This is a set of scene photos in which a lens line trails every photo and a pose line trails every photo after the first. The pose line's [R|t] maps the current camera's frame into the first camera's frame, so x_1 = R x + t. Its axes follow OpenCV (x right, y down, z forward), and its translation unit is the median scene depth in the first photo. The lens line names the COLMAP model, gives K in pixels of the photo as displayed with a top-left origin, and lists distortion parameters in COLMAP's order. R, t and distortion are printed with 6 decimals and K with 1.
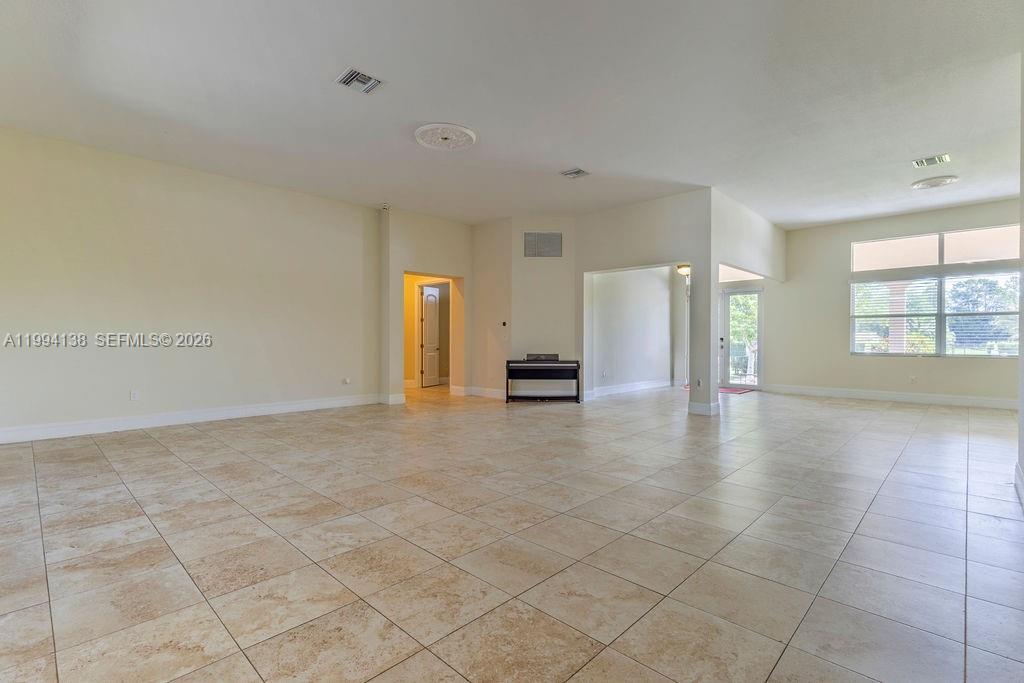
lens RADIAL K [[476.1, 0, 505.2], [0, 476.1, 339.6], [0, 0, 1]] dist [0.000635, -0.000332]
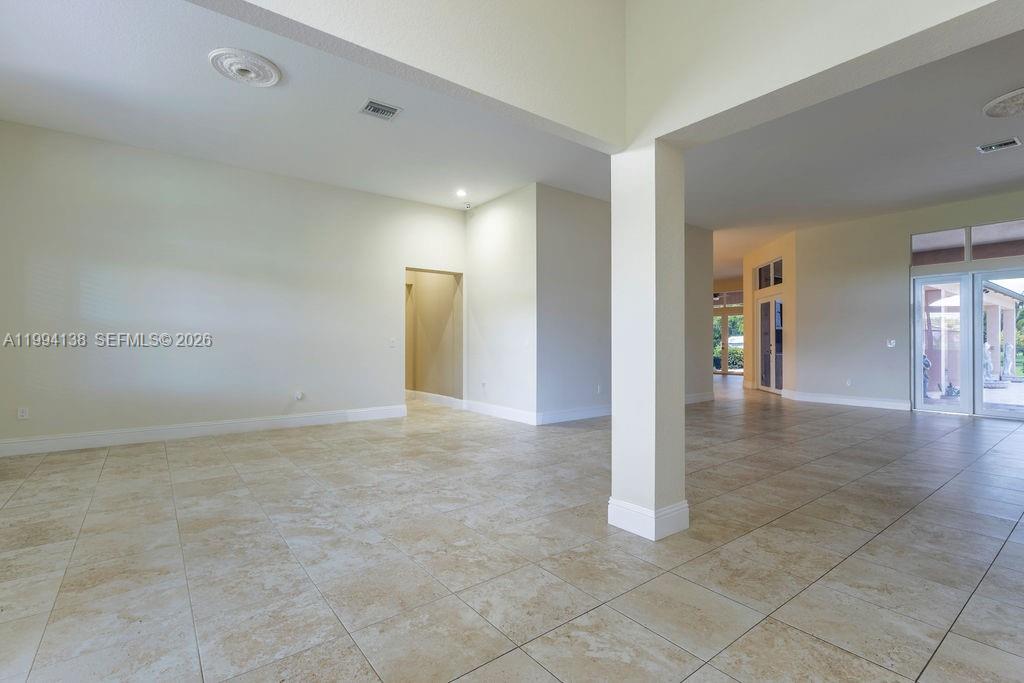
lens RADIAL K [[481.1, 0, 509.4], [0, 481.1, 339.4], [0, 0, 1]] dist [0.003799, 0.000605]
pose [[-0.988560, 0.002210, 0.150810, -0.343338], [0.002449, 0.999996, 0.001394, -0.001559], [-0.150806, 0.001747, -0.988562, 0.854771]]
